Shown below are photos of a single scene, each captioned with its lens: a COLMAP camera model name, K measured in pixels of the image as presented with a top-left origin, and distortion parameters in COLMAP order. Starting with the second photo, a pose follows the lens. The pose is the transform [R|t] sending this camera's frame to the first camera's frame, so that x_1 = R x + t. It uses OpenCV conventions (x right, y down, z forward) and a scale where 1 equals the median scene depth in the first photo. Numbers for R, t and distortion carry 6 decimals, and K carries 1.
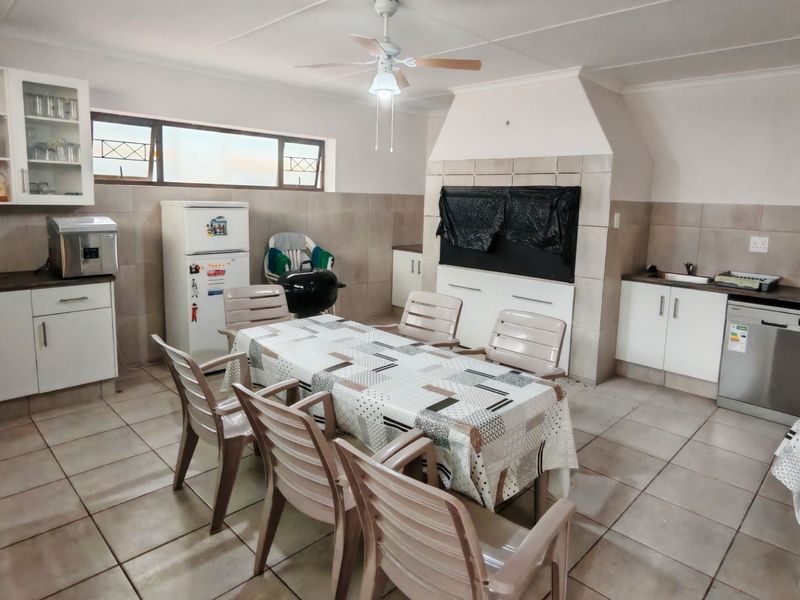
lens RADIAL K [[496.1, 0, 384.6], [0, 496.1, 263.8], [0, 0, 1]] dist [0.026073, 0.002441]
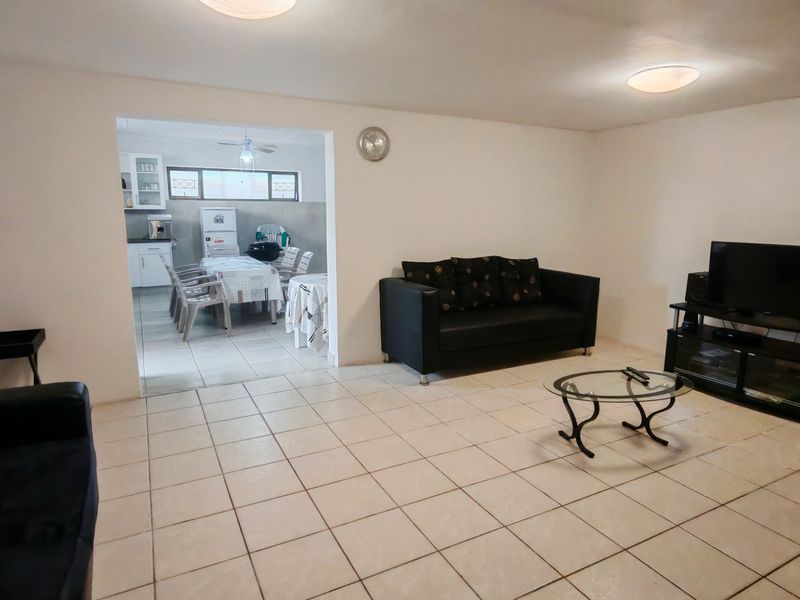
lens RADIAL K [[496.1, 0, 401.4], [0, 496.1, 296.7], [0, 0, 1]] dist [0.026073, 0.002441]
pose [[0.955357, 0.028338, -0.294092, 0.935056], [-0.017939, 0.999117, 0.037998, 0.145264], [0.294909, -0.031026, 0.955021, -0.716900]]
